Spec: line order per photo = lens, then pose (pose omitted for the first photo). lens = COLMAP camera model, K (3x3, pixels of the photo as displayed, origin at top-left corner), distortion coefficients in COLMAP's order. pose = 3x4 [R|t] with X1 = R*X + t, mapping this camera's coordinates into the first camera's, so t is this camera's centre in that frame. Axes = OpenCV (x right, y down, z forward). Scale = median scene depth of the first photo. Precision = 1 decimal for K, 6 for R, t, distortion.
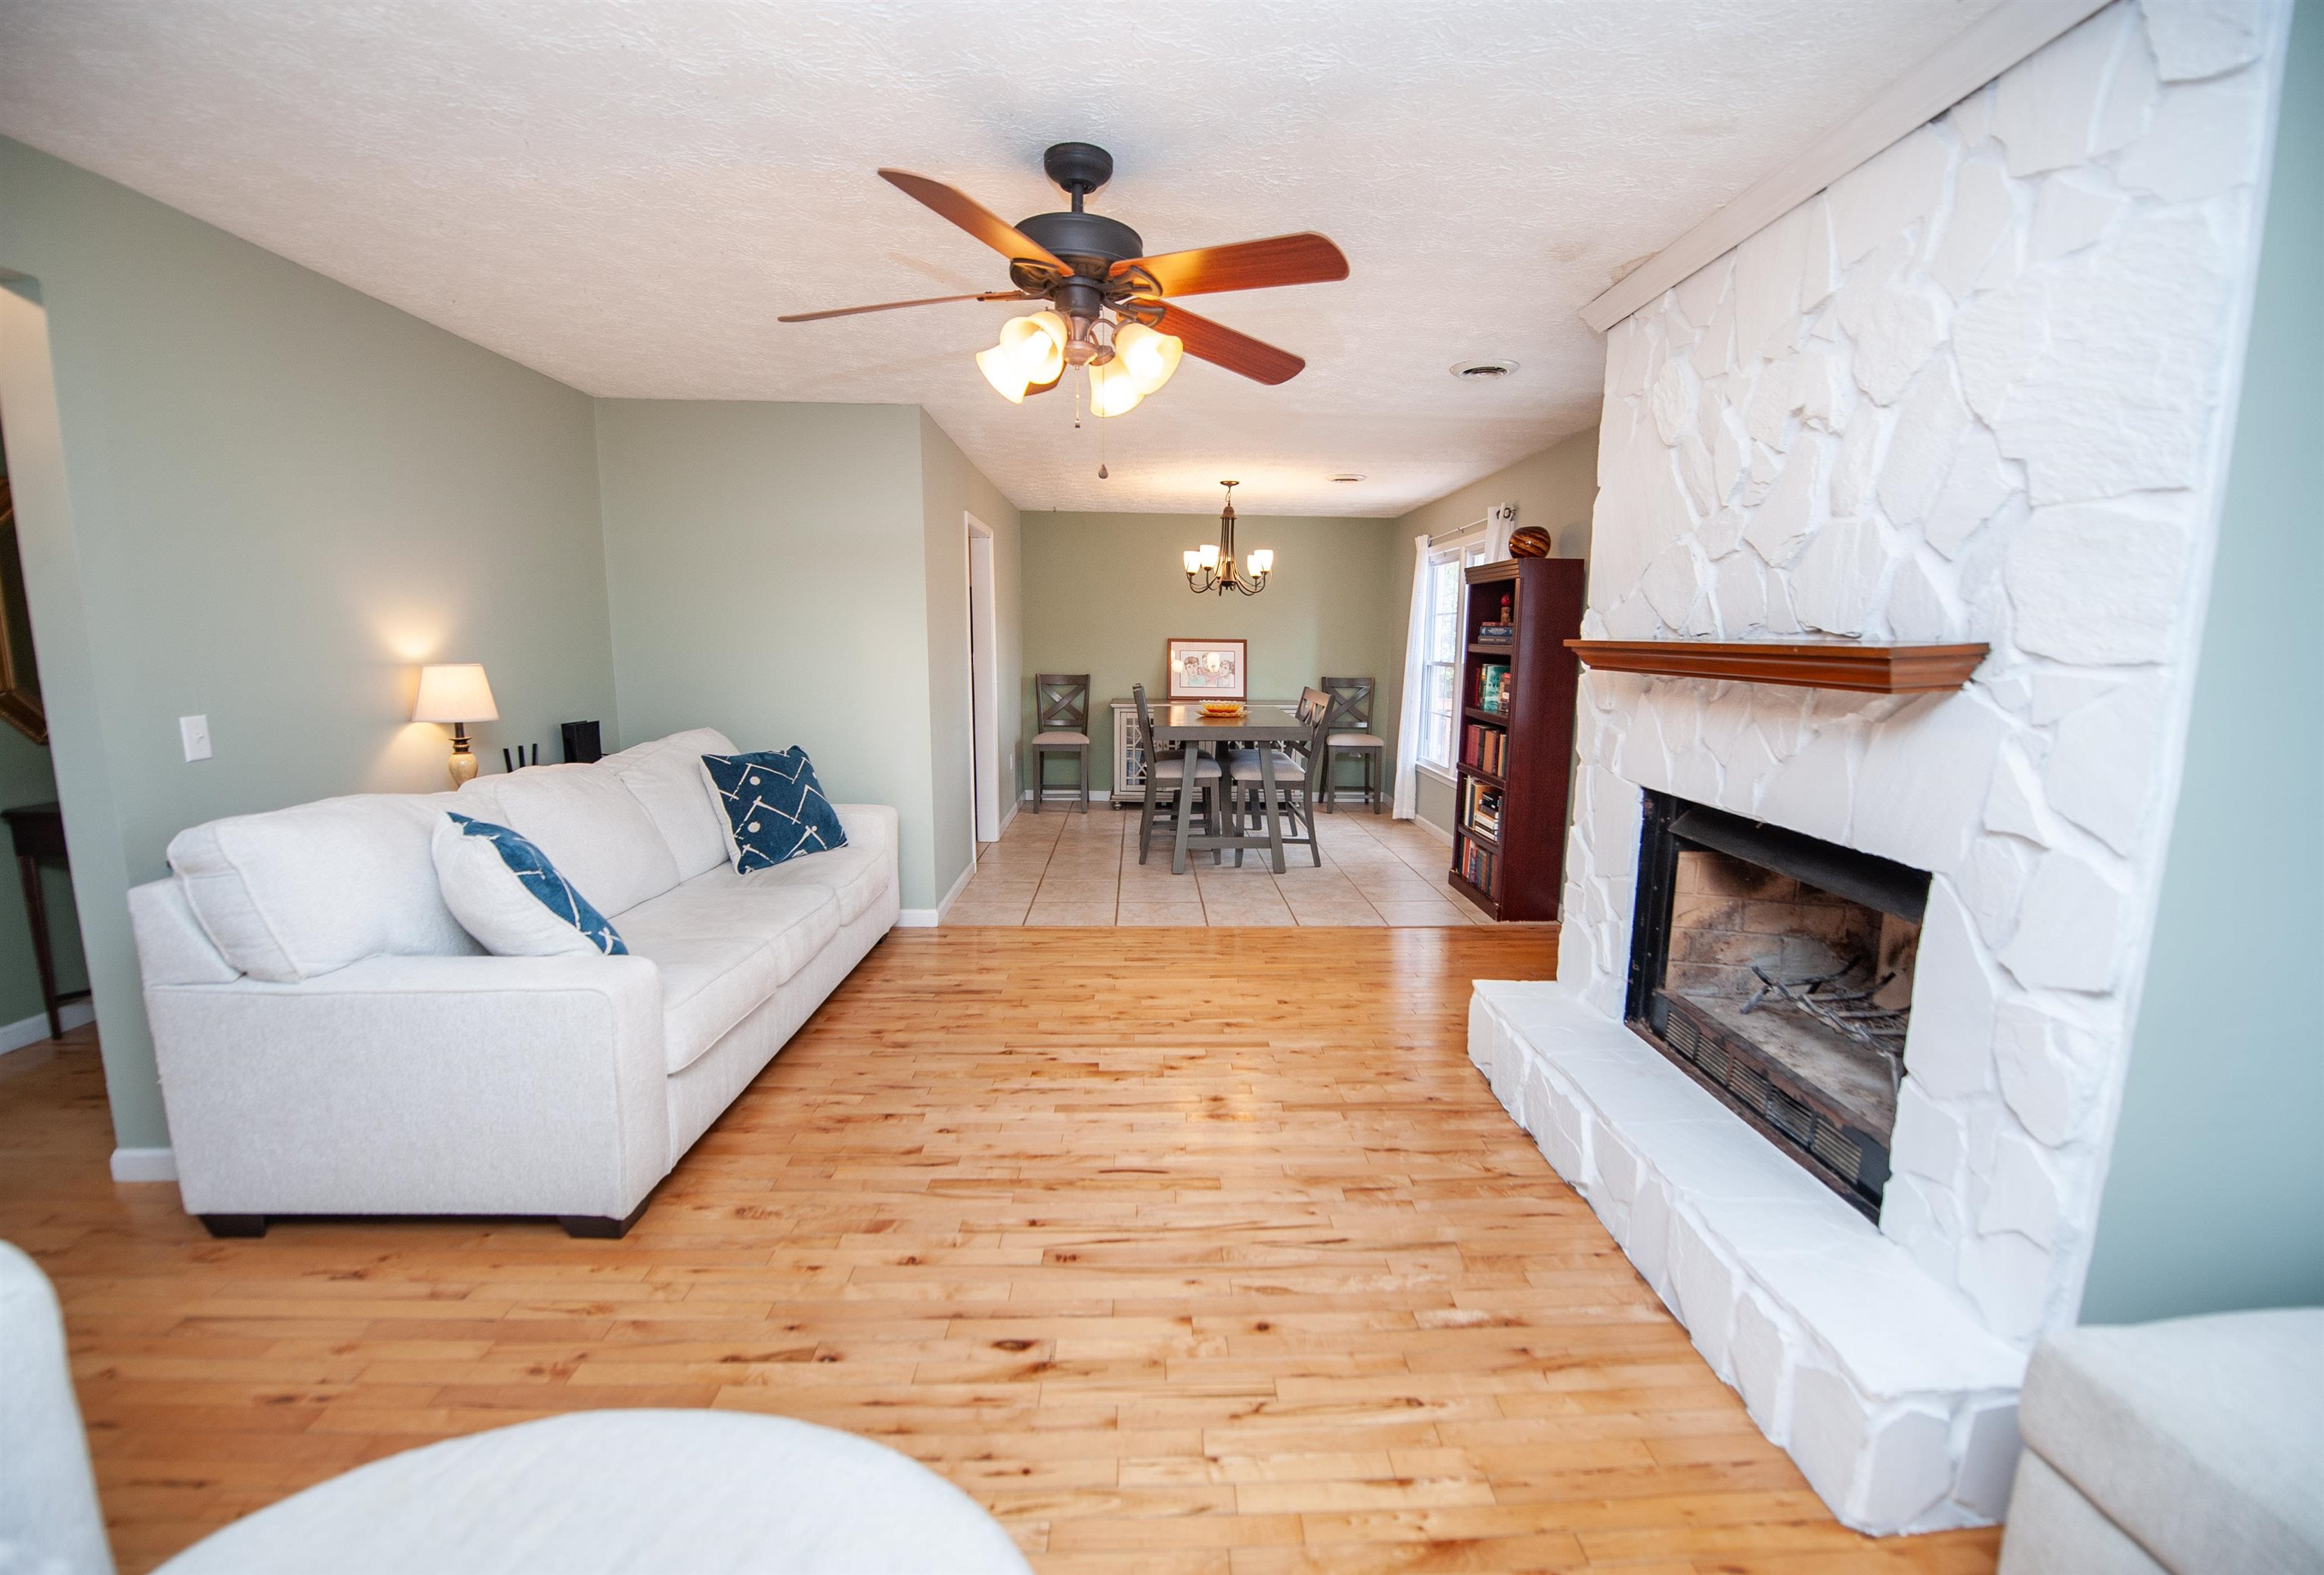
lens RADIAL K [[958.7, 0, 1193.0], [0, 958.7, 787.9], [0, 0, 1]] dist [-0.000952, -0.010788]
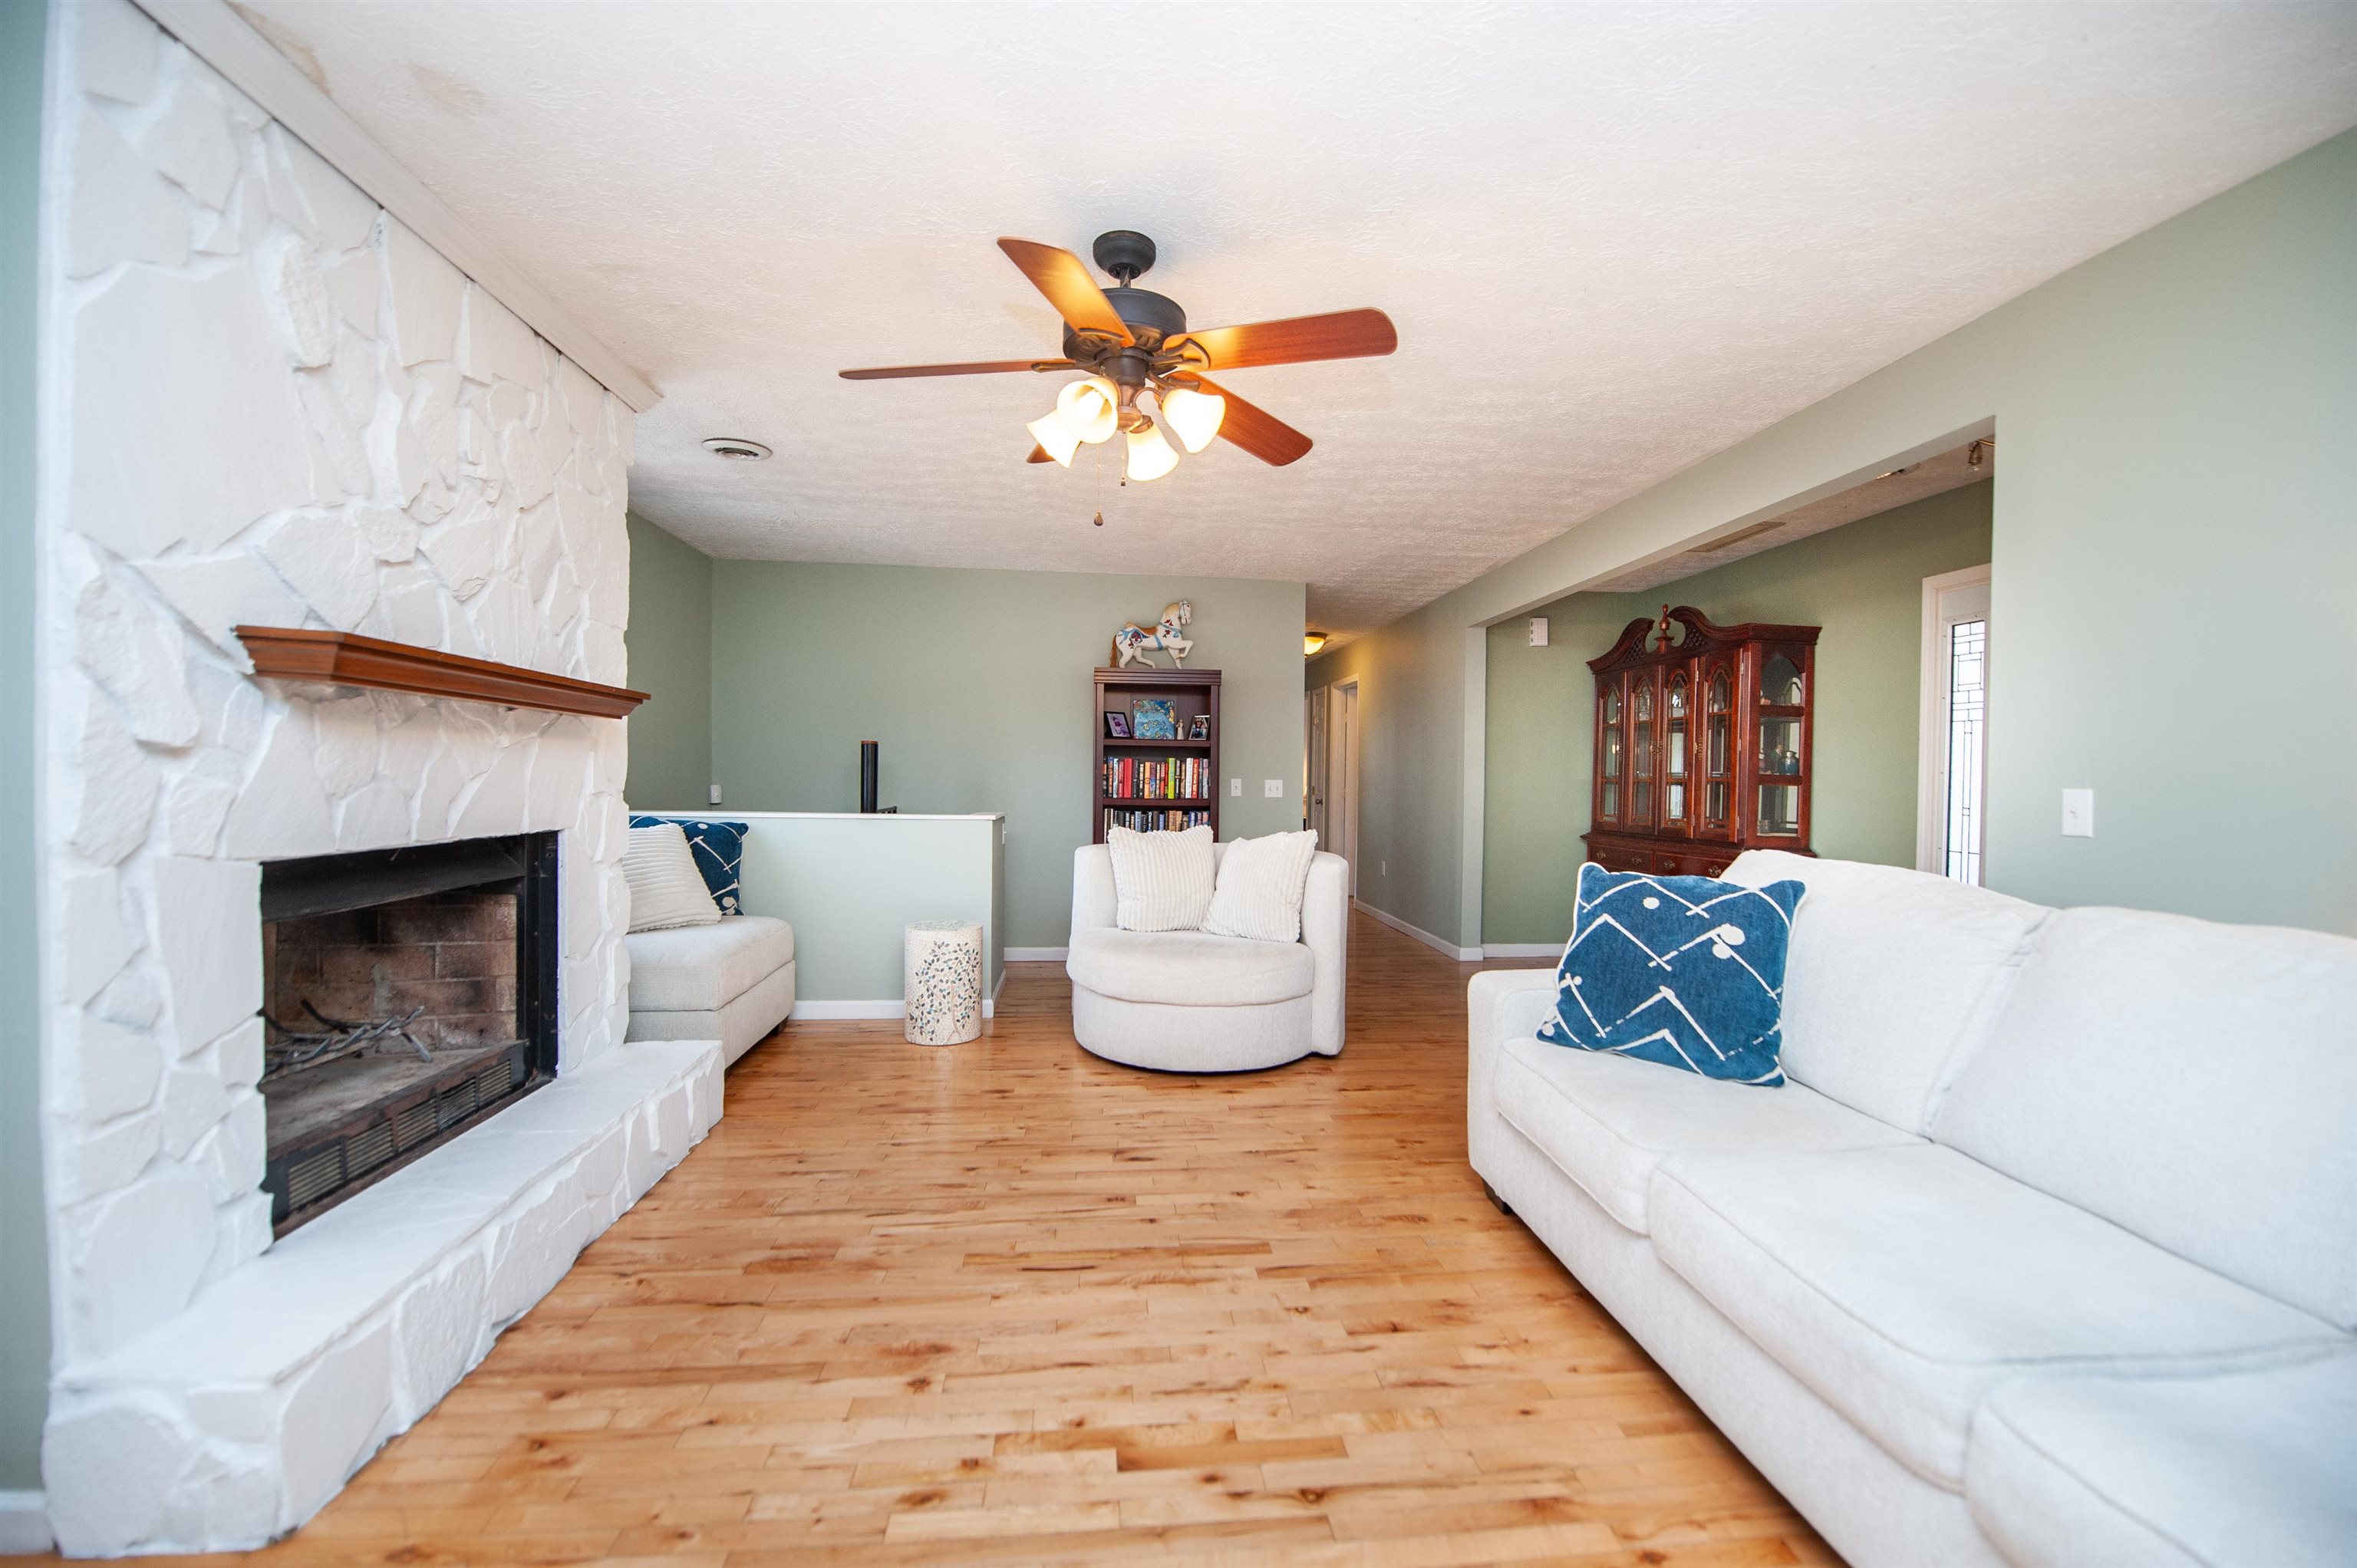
lens RADIAL K [[944.3, 0, 1185.6], [0, 944.3, 788.9], [0, 0, 1]] dist [-0.012356, -0.004093]
pose [[-0.998406, -0.027242, -0.049440, -0.088738], [-0.035321, 0.984686, 0.170723, -0.137767], [0.044032, 0.172197, -0.984078, 1.264430]]
